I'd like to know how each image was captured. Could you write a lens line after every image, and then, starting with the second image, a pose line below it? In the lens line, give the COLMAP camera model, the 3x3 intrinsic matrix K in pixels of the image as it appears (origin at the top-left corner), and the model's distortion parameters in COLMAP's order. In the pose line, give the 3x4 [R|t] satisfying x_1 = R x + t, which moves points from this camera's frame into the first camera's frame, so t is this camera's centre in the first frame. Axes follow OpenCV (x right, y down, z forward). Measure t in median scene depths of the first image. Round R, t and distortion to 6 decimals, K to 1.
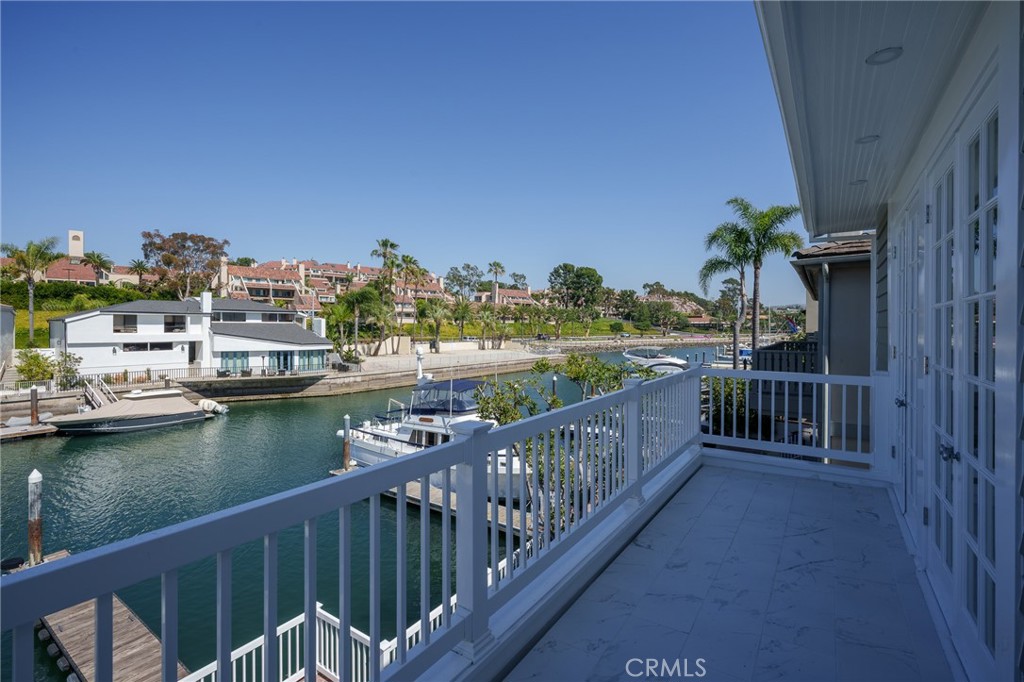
lens RADIAL K [[456.8, 0, 508.1], [0, 456.8, 337.0], [0, 0, 1]] dist [0.002409, 0.000349]
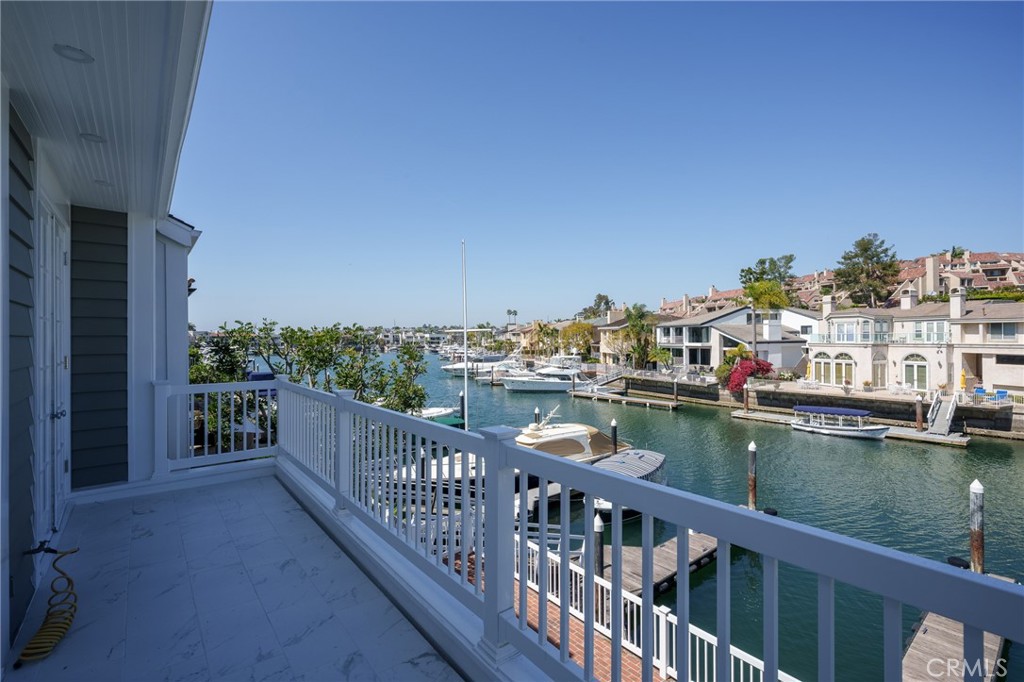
lens RADIAL K [[456.8, 0, 508.9], [0, 456.8, 336.5], [0, 0, 1]] dist [0.002409, 0.000349]
pose [[-0.291398, -0.005718, -0.956585, 0.061784], [-0.014976, 0.999887, -0.001415, -0.001309], [0.956485, 0.013913, -0.291451, 0.089875]]
